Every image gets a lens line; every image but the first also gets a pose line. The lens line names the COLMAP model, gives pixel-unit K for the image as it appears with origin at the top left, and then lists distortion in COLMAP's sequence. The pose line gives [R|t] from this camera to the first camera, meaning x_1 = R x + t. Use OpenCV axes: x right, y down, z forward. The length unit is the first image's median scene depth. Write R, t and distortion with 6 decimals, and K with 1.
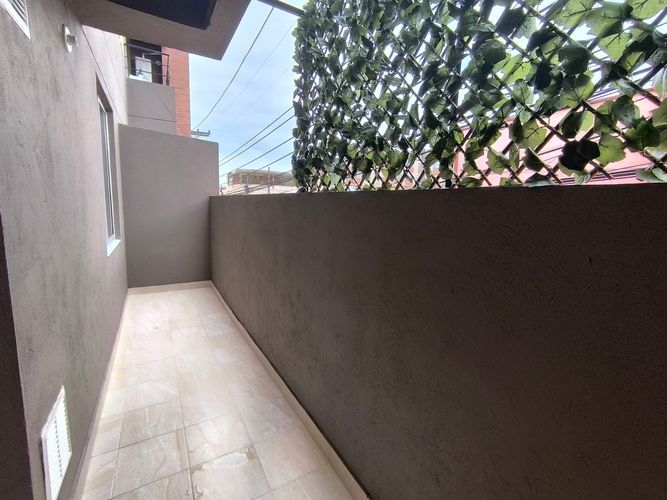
lens RADIAL K [[299.2, 0, 329.8], [0, 299.2, 246.7], [0, 0, 1]] dist [-0.003830, 0.000729]
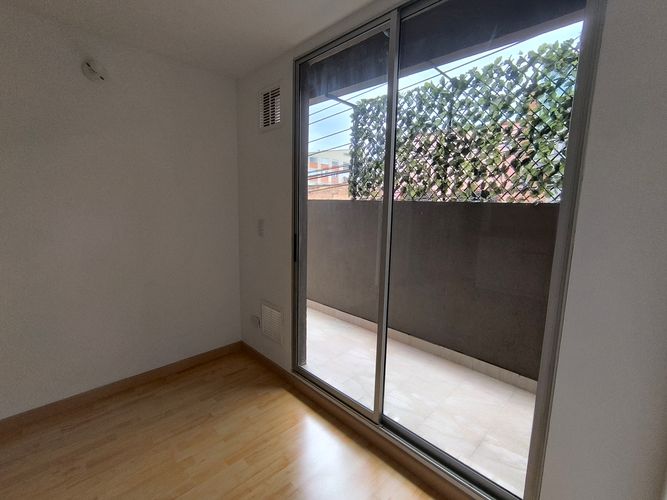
lens RADIAL K [[303.8, 0, 334.9], [0, 303.8, 247.0], [0, 0, 1]] dist [0.000291, 0.000535]
pose [[0.965220, -0.052050, 0.256206, -1.474410], [0.049432, 0.998639, 0.016651, 0.148908], [-0.256724, -0.003407, 0.966479, -1.629375]]
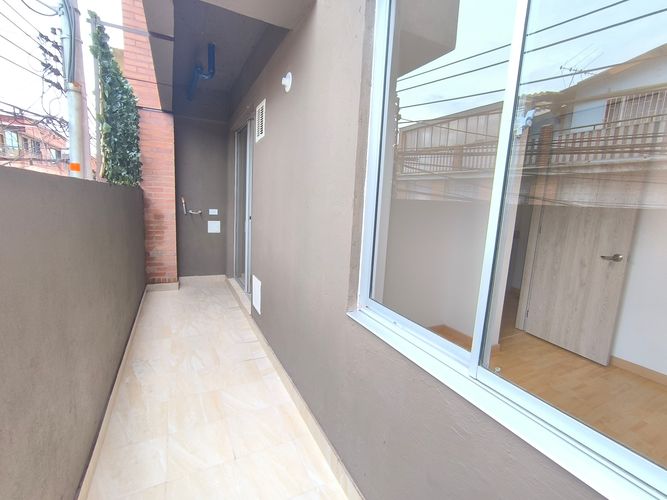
lens RADIAL K [[303.8, 0, 334.9], [0, 303.8, 247.0], [0, 0, 1]] dist [0.000291, 0.000535]
pose [[-0.993778, -0.099547, 0.049953, -2.167250], [-0.081417, 0.955338, 0.284080, -0.703167], [-0.076001, 0.278245, -0.957498, 4.438119]]
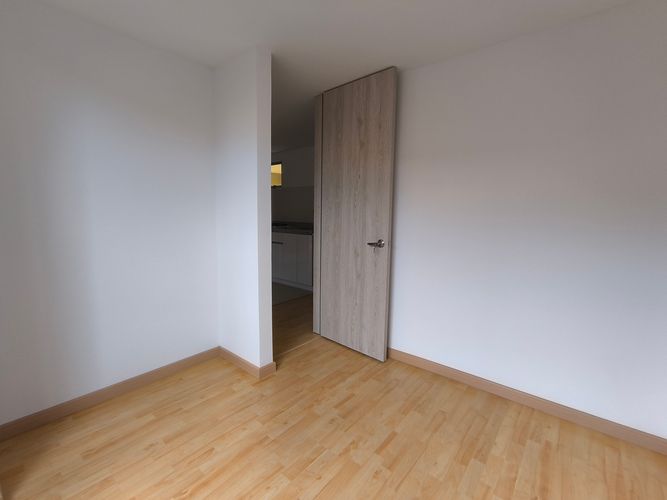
lens RADIAL K [[311.3, 0, 333.5], [0, 311.3, 250.0], [0, 0, 1]] dist [0.003174, 0.001122]
pose [[-0.936905, -0.010279, -0.349434, -3.452304], [-0.100133, 0.965576, 0.240075, -0.548155], [0.334938, 0.259917, -0.905682, 3.795235]]
